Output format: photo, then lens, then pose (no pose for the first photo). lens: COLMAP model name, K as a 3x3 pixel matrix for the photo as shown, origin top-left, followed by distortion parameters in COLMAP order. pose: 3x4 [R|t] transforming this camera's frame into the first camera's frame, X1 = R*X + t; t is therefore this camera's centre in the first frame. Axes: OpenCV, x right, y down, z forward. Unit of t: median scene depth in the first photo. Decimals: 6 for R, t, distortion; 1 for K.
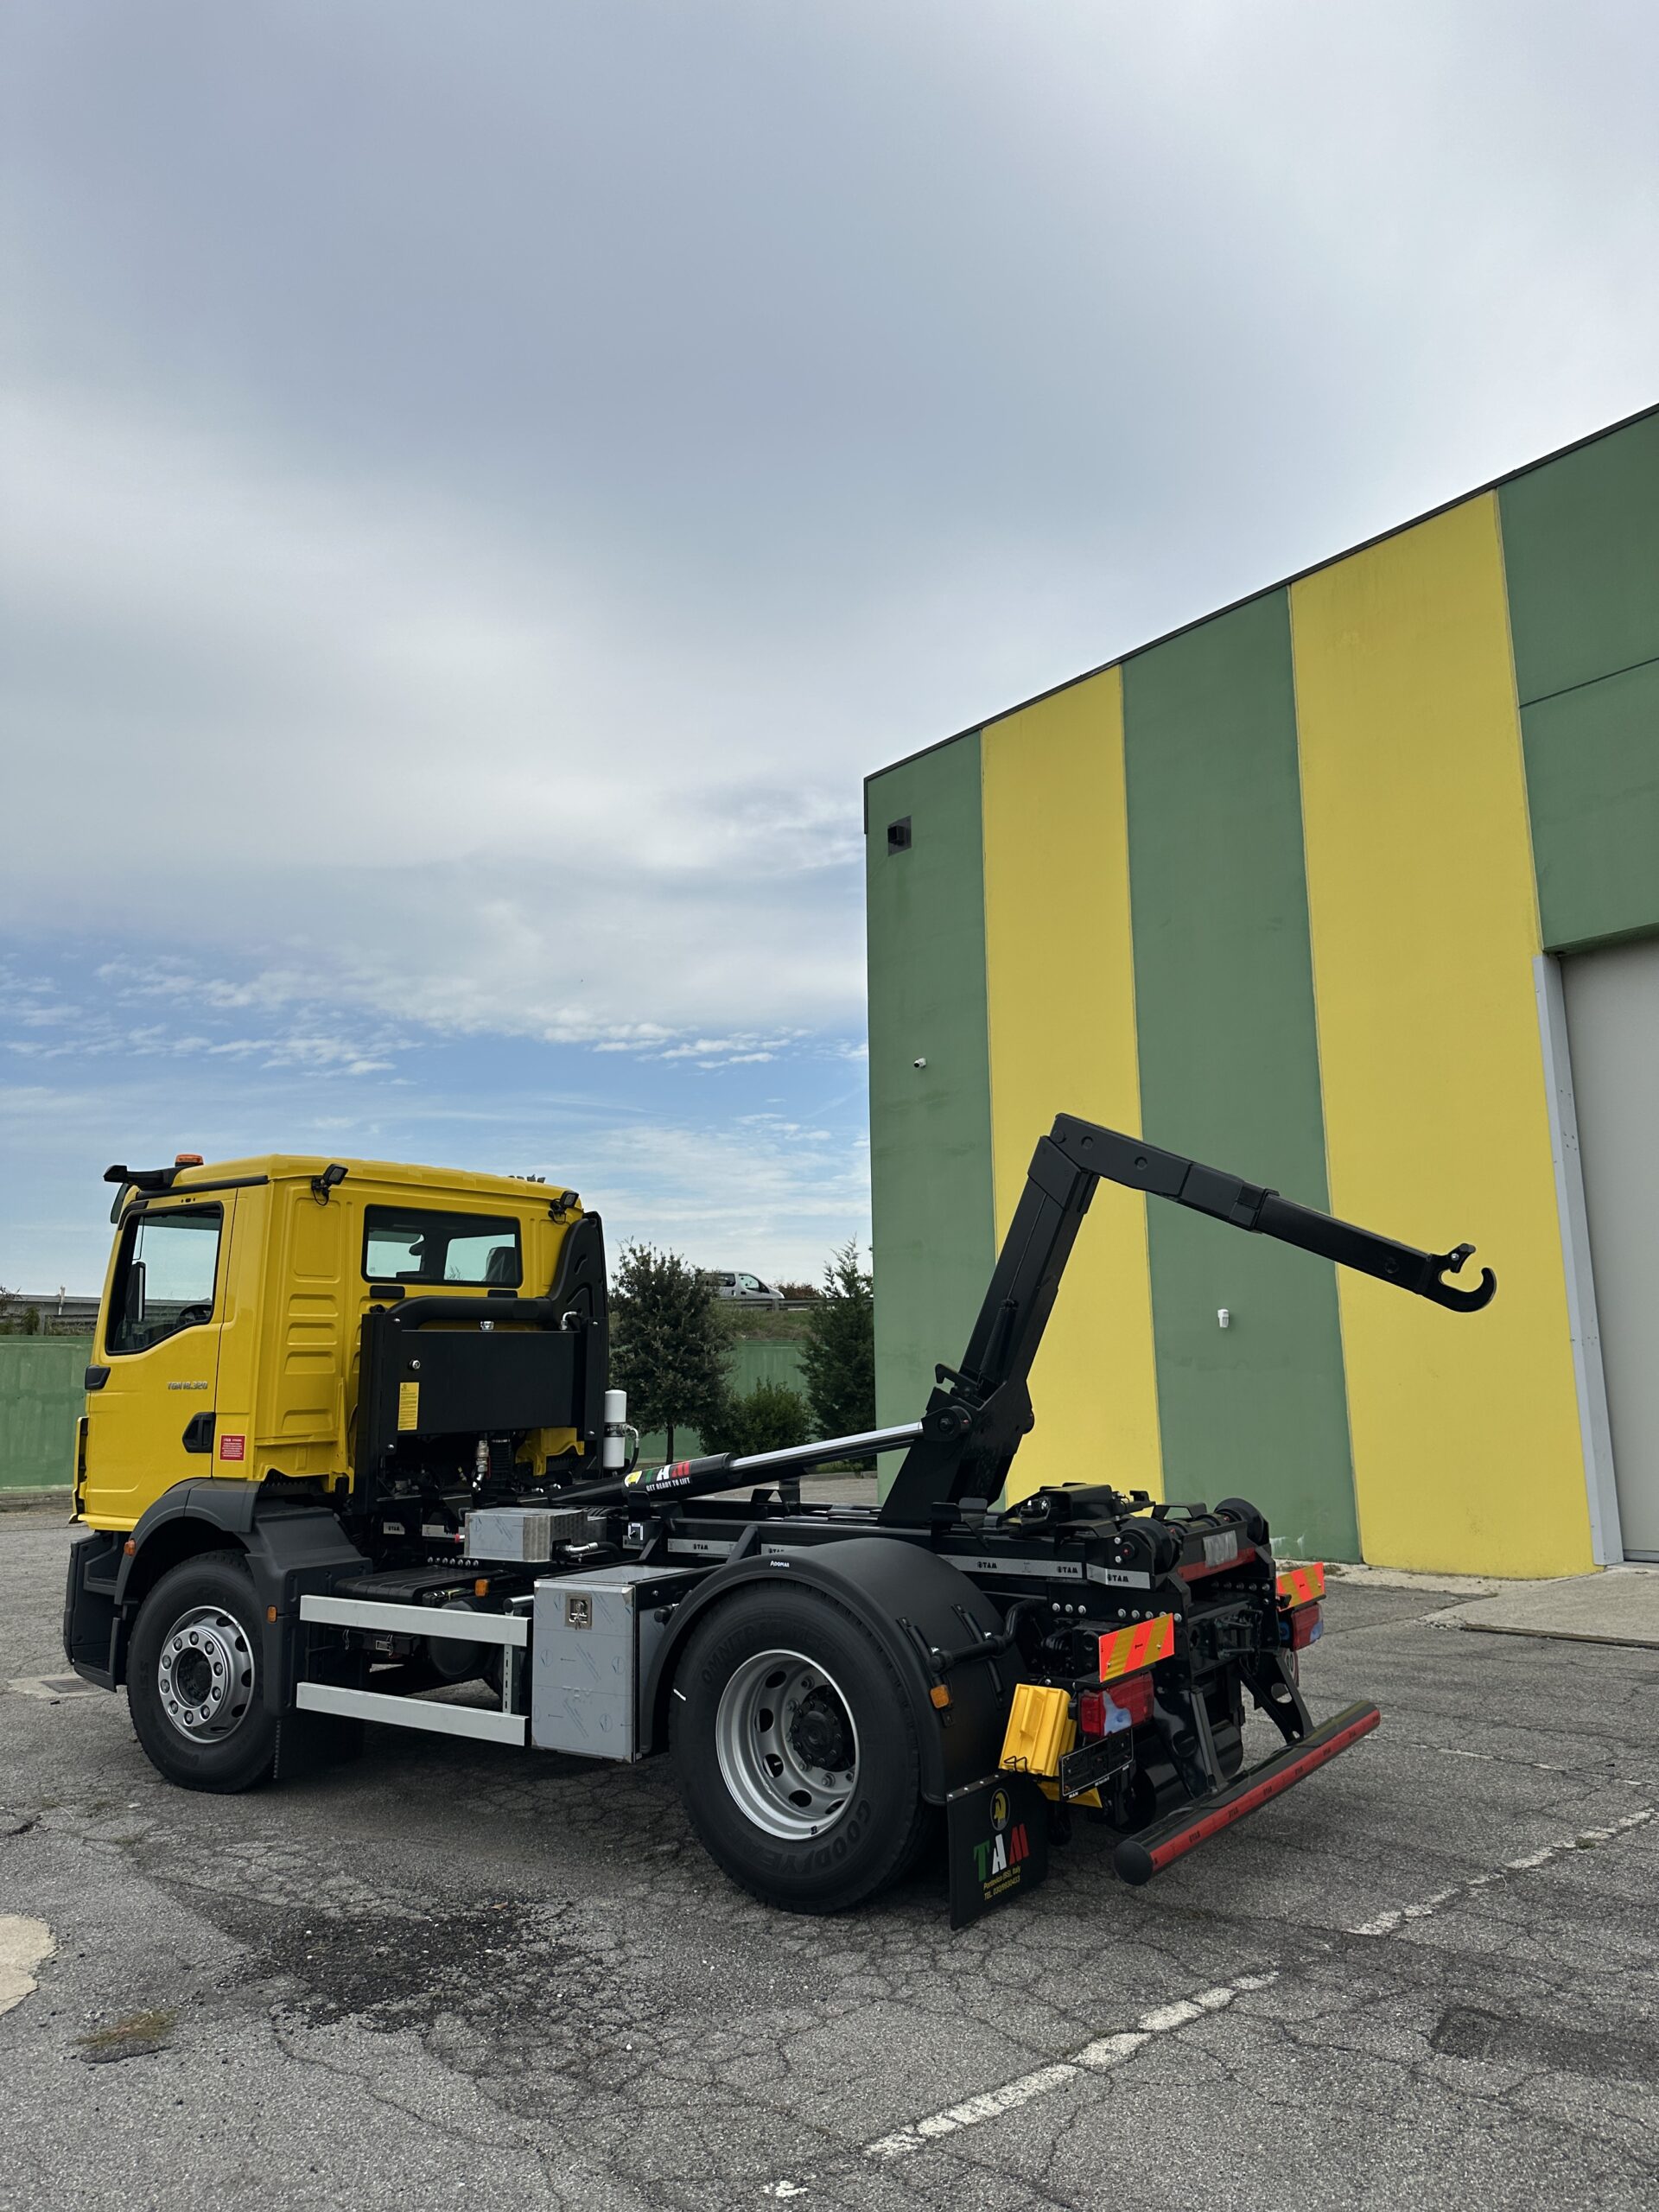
lens RADIAL K [[1557.1, 0, 834.7], [0, 1557.1, 1083.8], [0, 0, 1]] dist [0.016214, -0.023688]
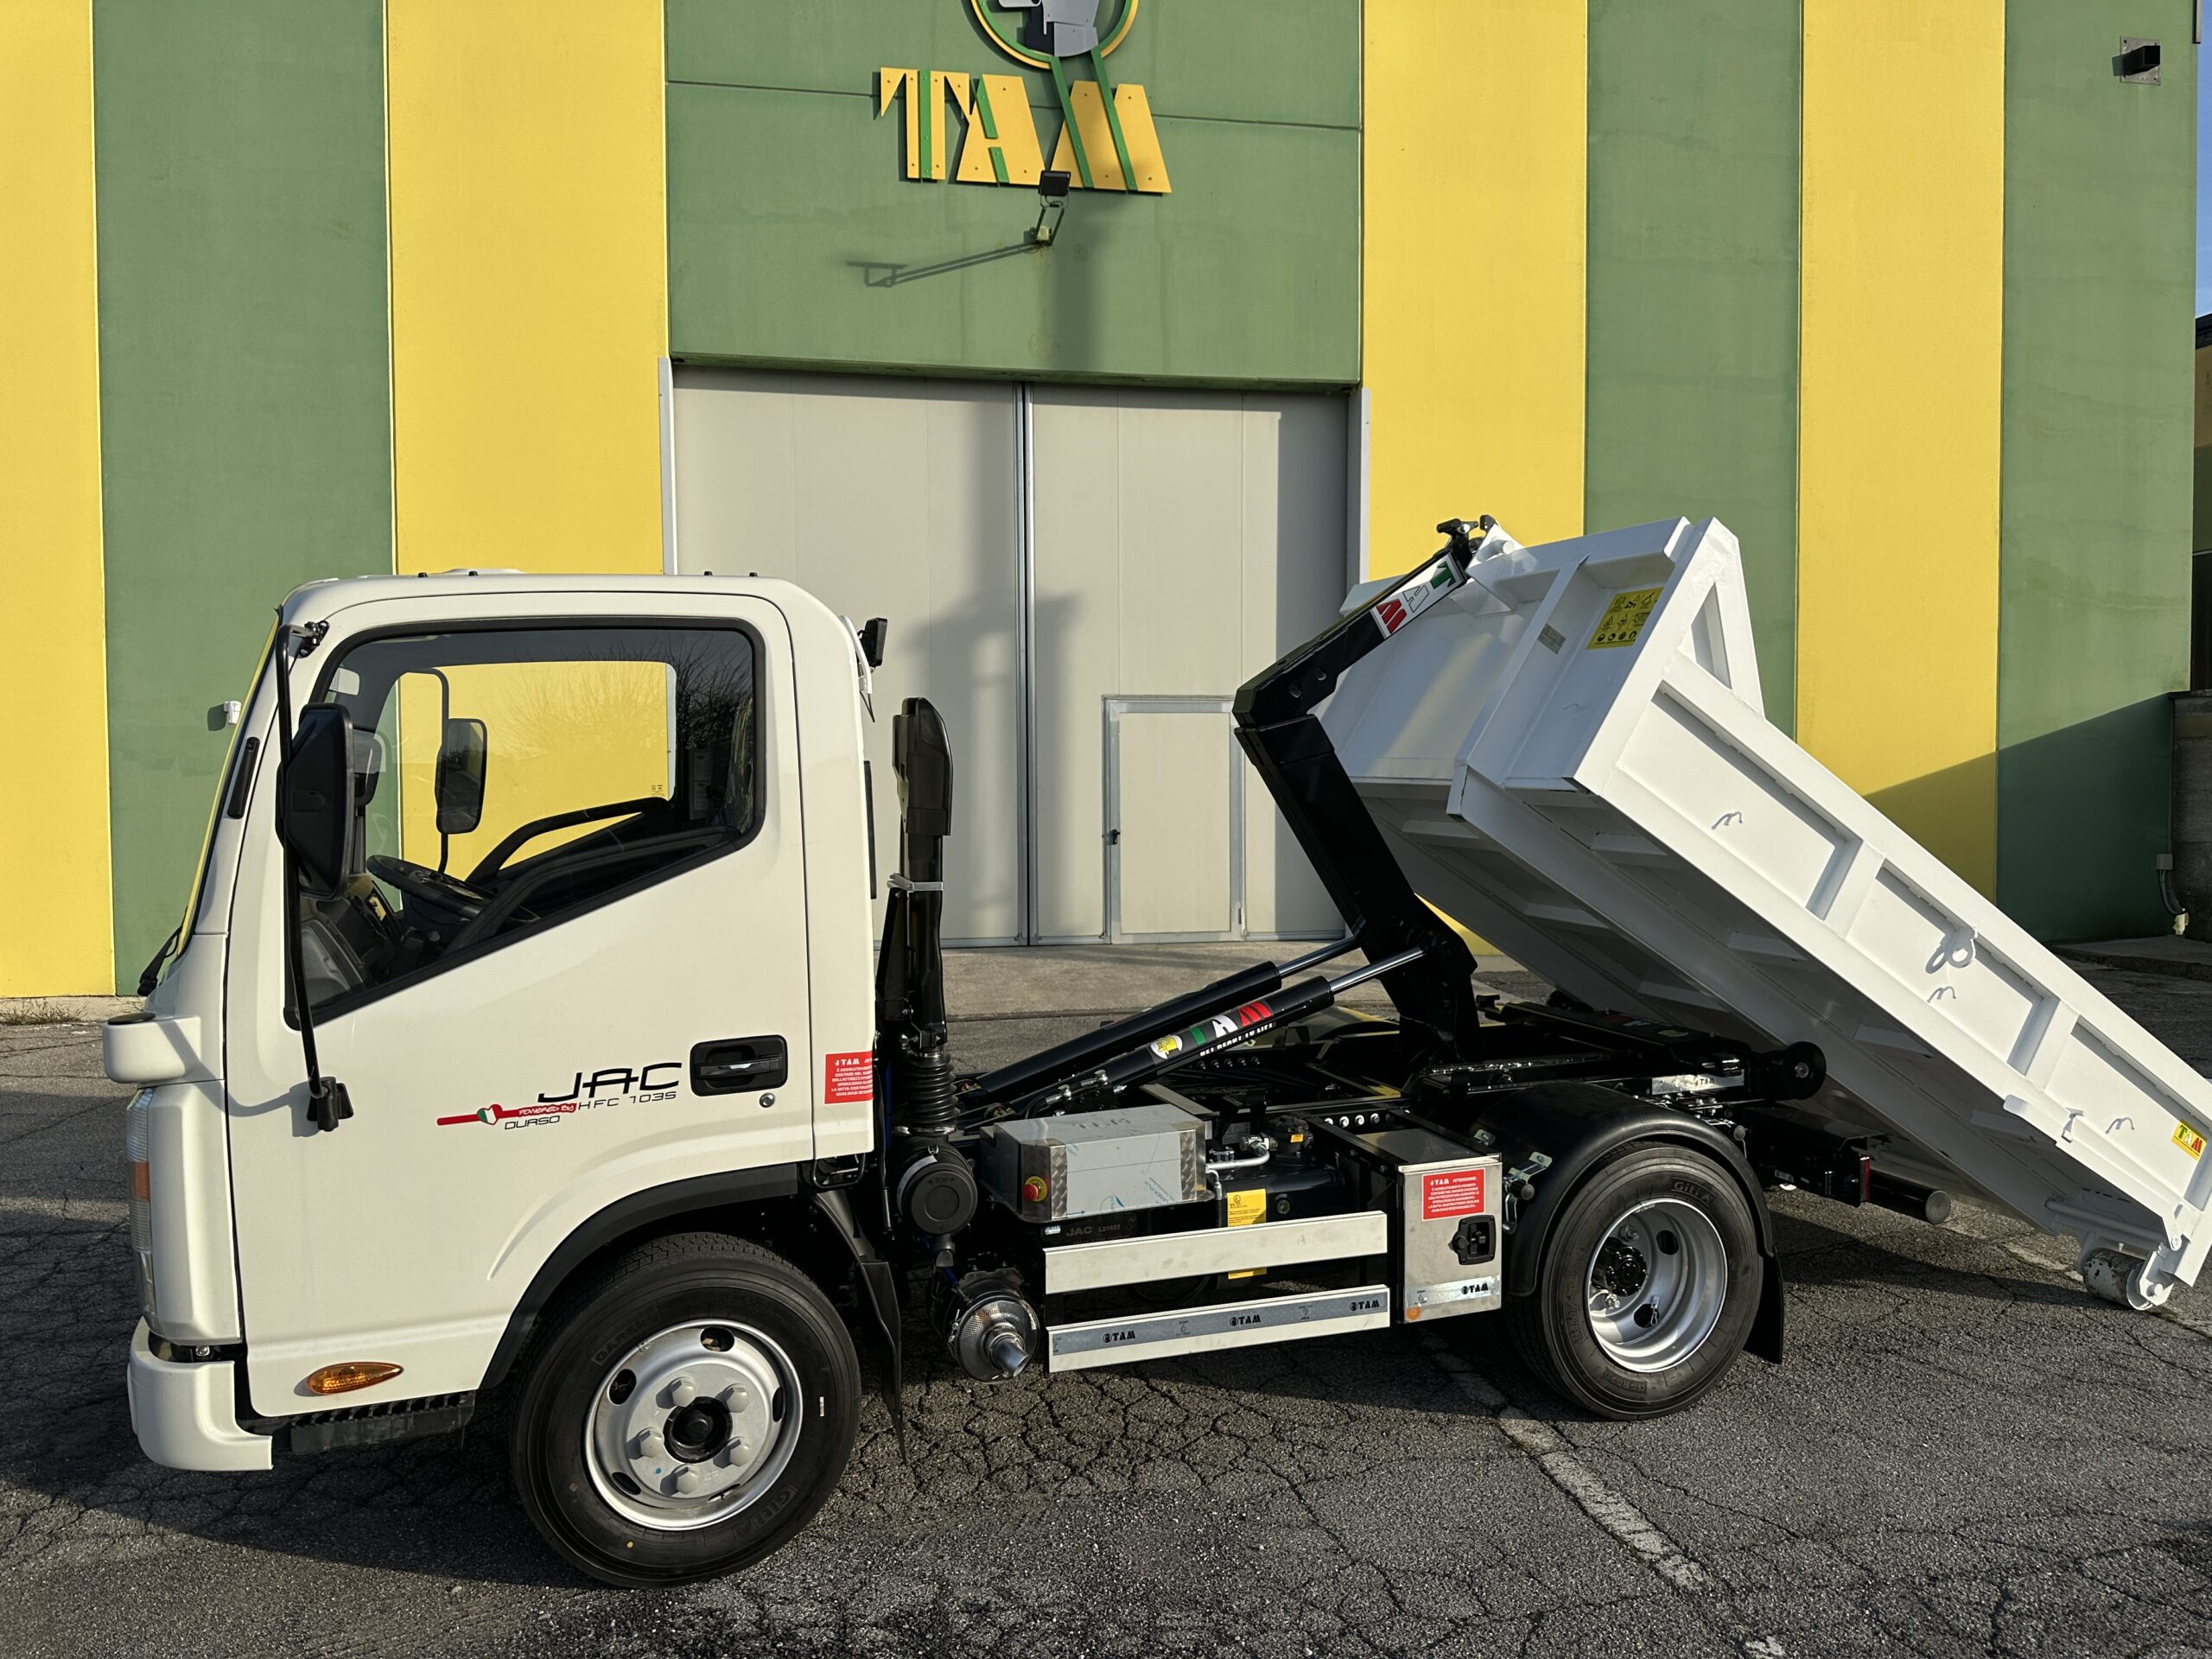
lens RADIAL K [[1557.1, 0, 1096.3], [0, 1557.1, 846.9], [0, 0, 1]] dist [0.016214, -0.023688]
pose [[0.502120, -0.021117, 0.864540, -0.708416], [-0.169759, 0.977845, 0.122480, 0.137517], [-0.847973, -0.208263, 0.487410, 0.683534]]
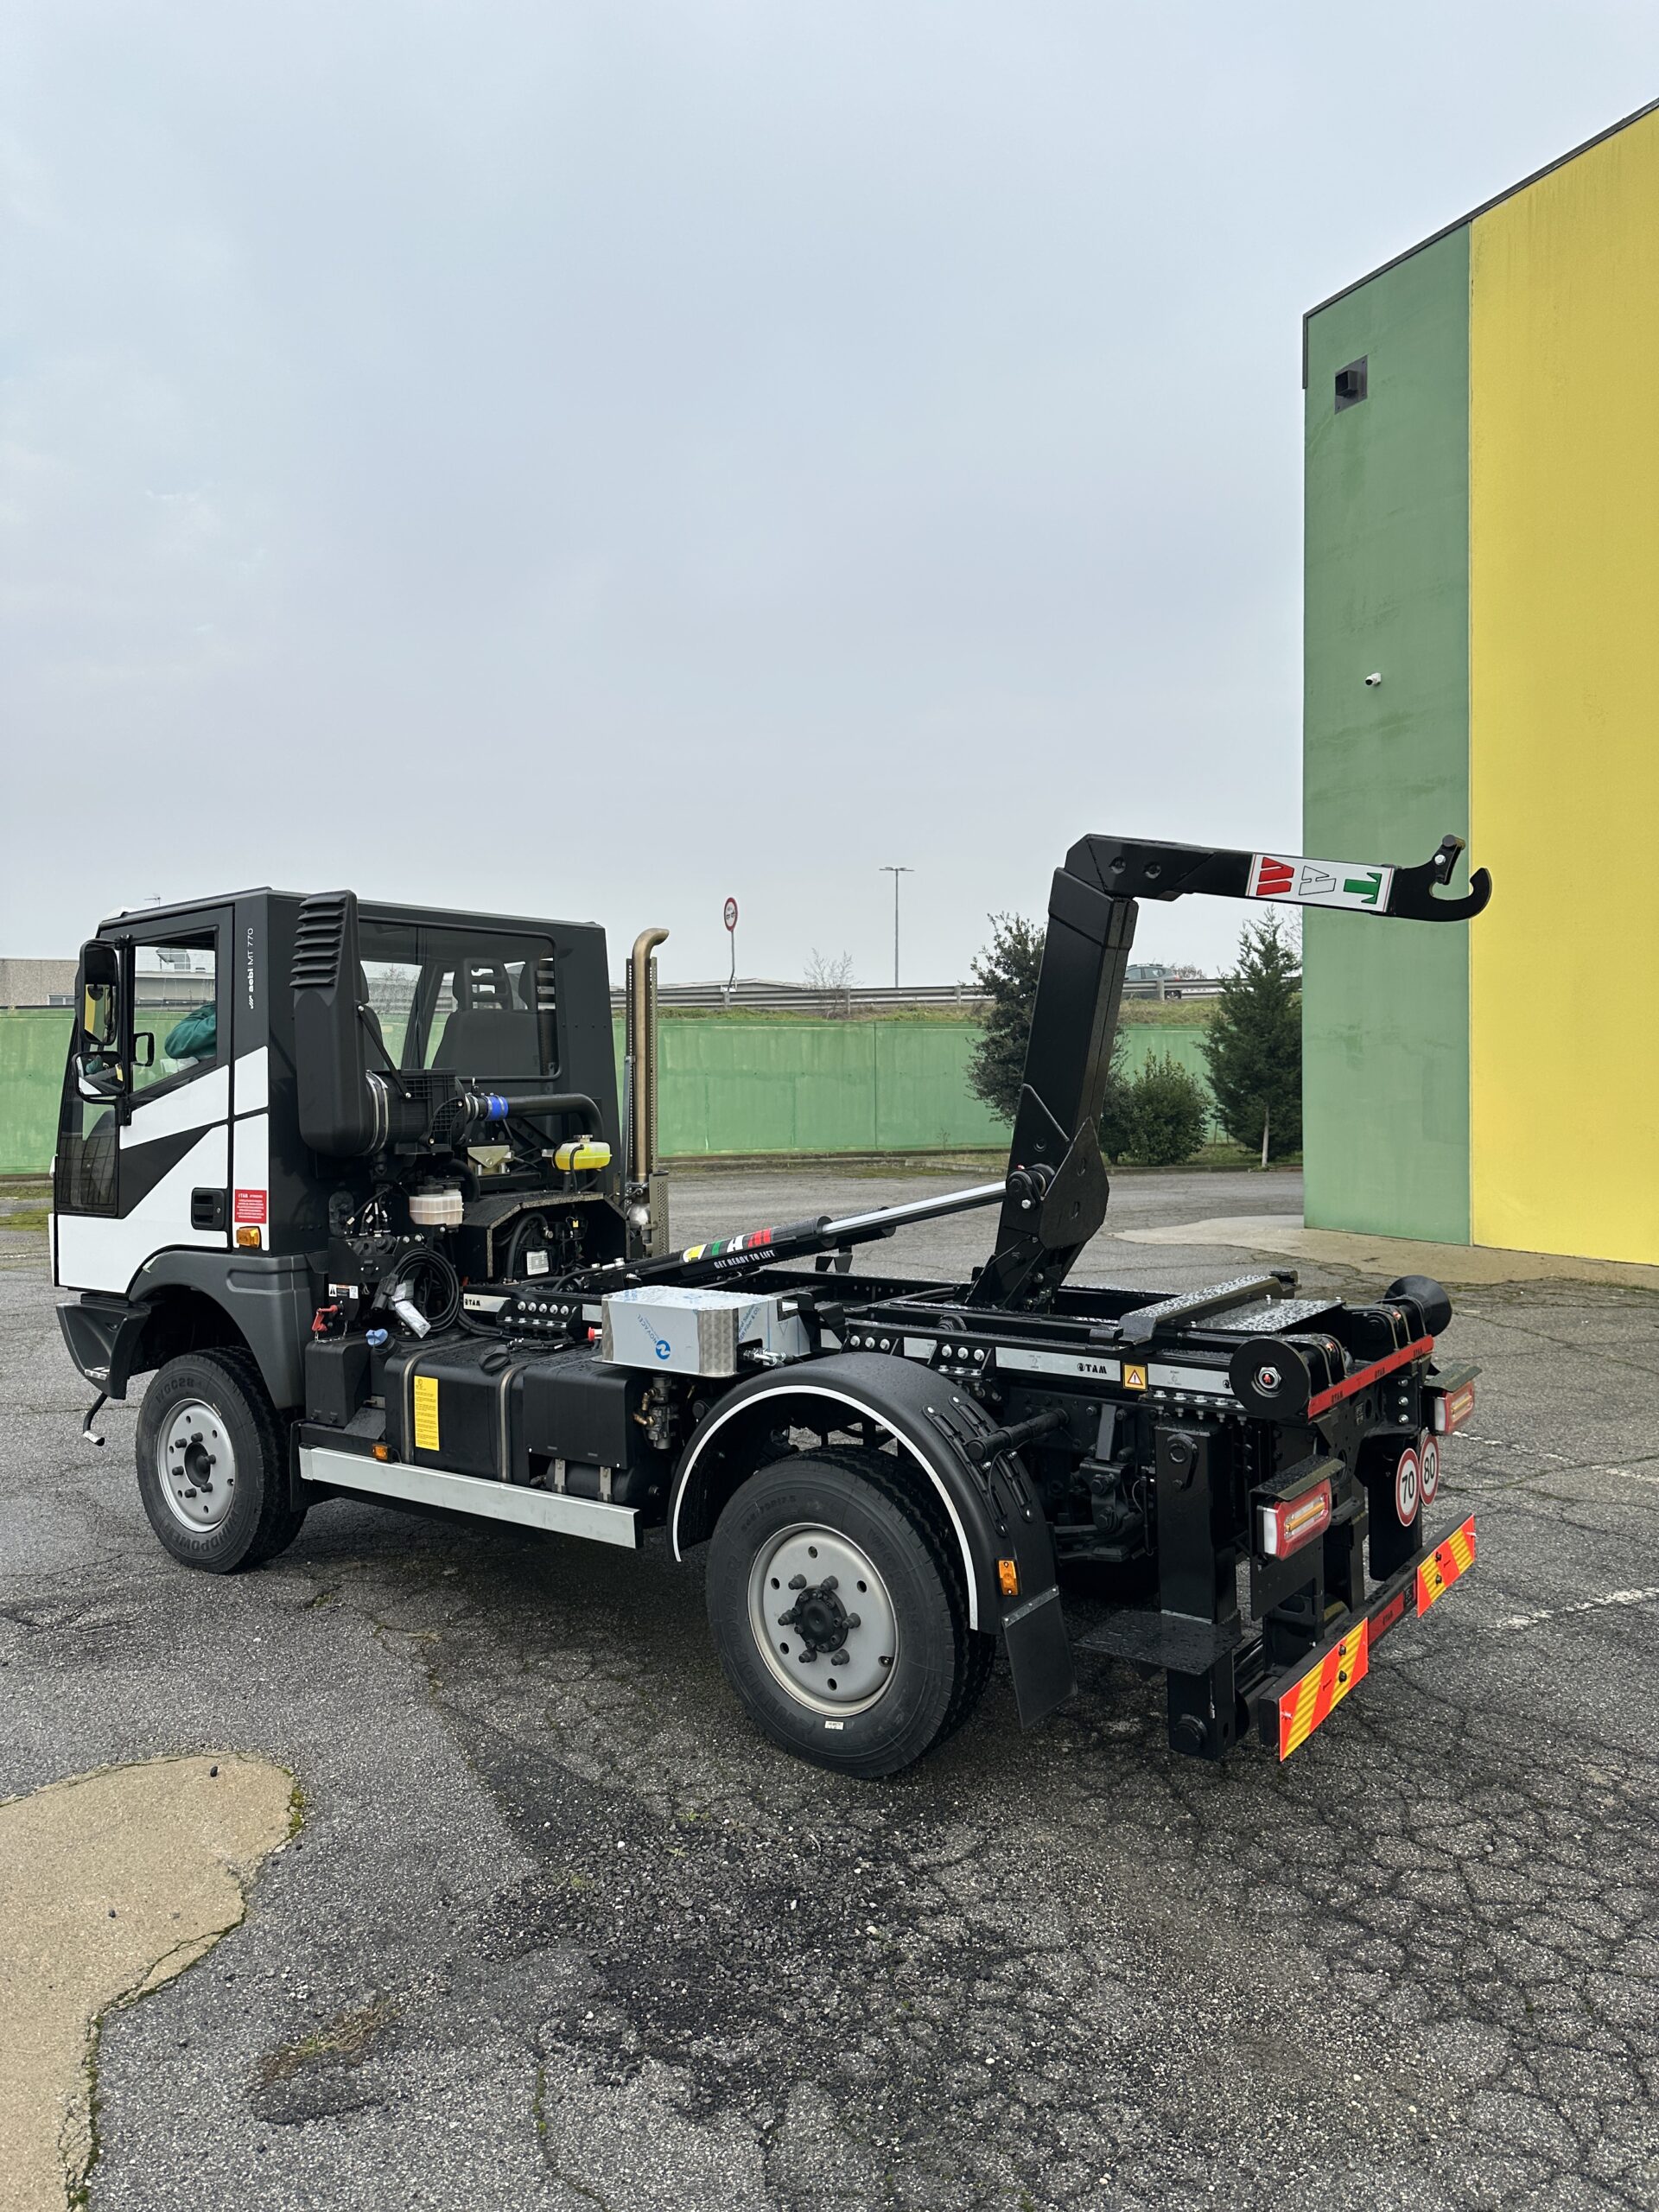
lens RADIAL K [[1557.1, 0, 817.9], [0, 1557.1, 1108.1], [0, 0, 1]] dist [0.016214, -0.023688]
pose [[0.970018, 0.012777, -0.242697, -0.090592], [0.039504, 0.977047, 0.209329, 0.084449], [0.239801, -0.212640, 0.947249, 0.452299]]
